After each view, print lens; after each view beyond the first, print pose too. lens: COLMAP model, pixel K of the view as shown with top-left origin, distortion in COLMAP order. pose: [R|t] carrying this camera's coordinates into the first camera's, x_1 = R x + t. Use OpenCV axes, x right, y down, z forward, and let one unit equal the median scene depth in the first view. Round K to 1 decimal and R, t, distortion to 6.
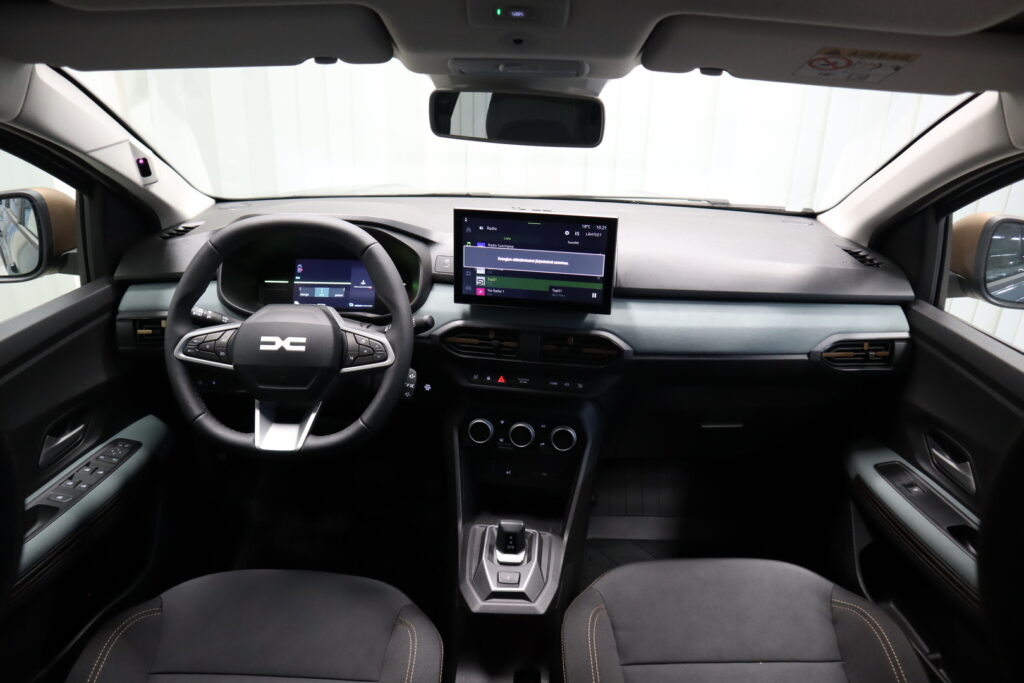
lens RADIAL K [[715.9, 0, 518.3], [0, 715.9, 348.5], [0, 0, 1]] dist [-0.109847, 0.050190]
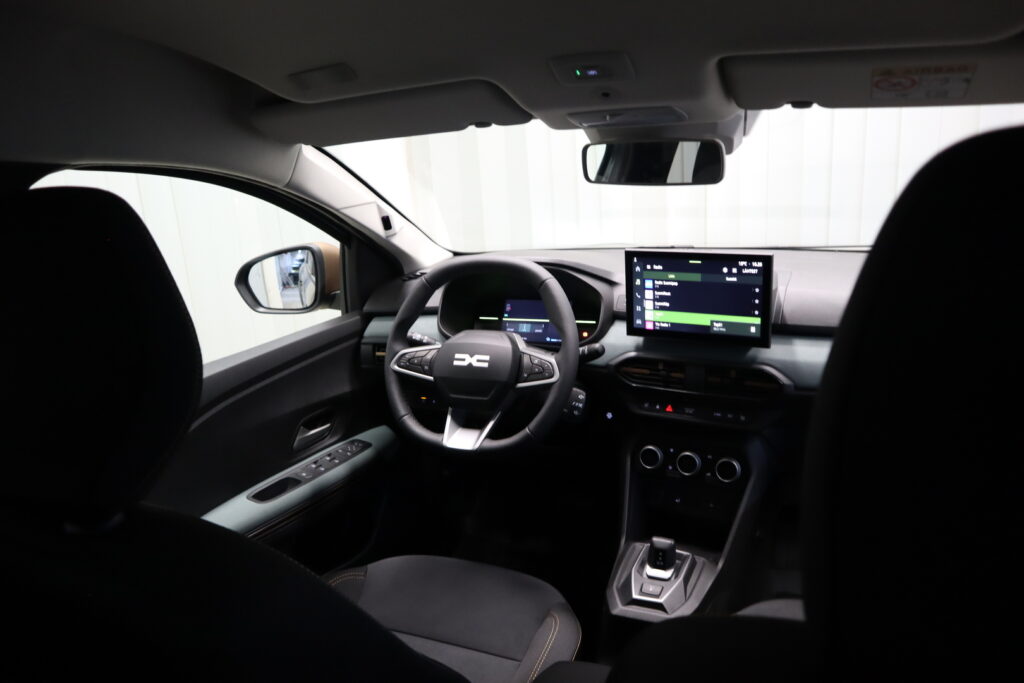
lens RADIAL K [[715.9, 0, 513.9], [0, 715.9, 344.8], [0, 0, 1]] dist [-0.109847, 0.050190]
pose [[0.920433, 0.022874, -0.390229, 0.191181], [-0.065727, 0.993130, -0.096816, 0.072649], [0.385334, 0.114762, 0.915613, -0.083044]]
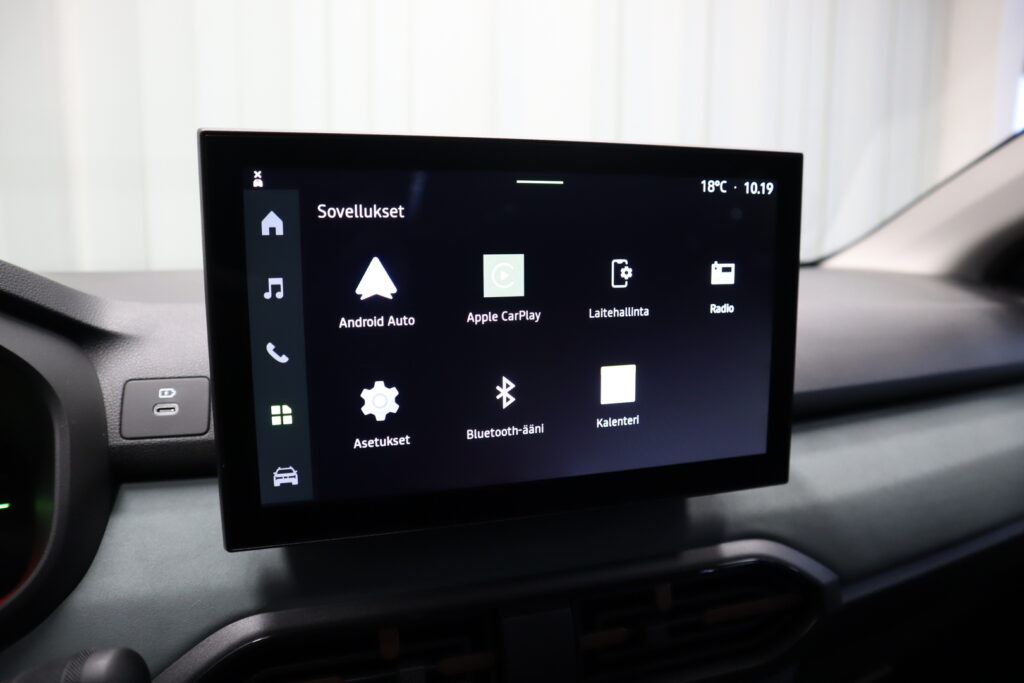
lens RADIAL K [[715.9, 0, 520.6], [0, 715.9, 335.6], [0, 0, 1]] dist [-0.109847, 0.050190]
pose [[0.903094, -0.094812, 0.418845, -0.096281], [0.195448, 0.959202, -0.204284, -0.069839], [-0.382388, 0.266350, 0.884781, 0.780336]]
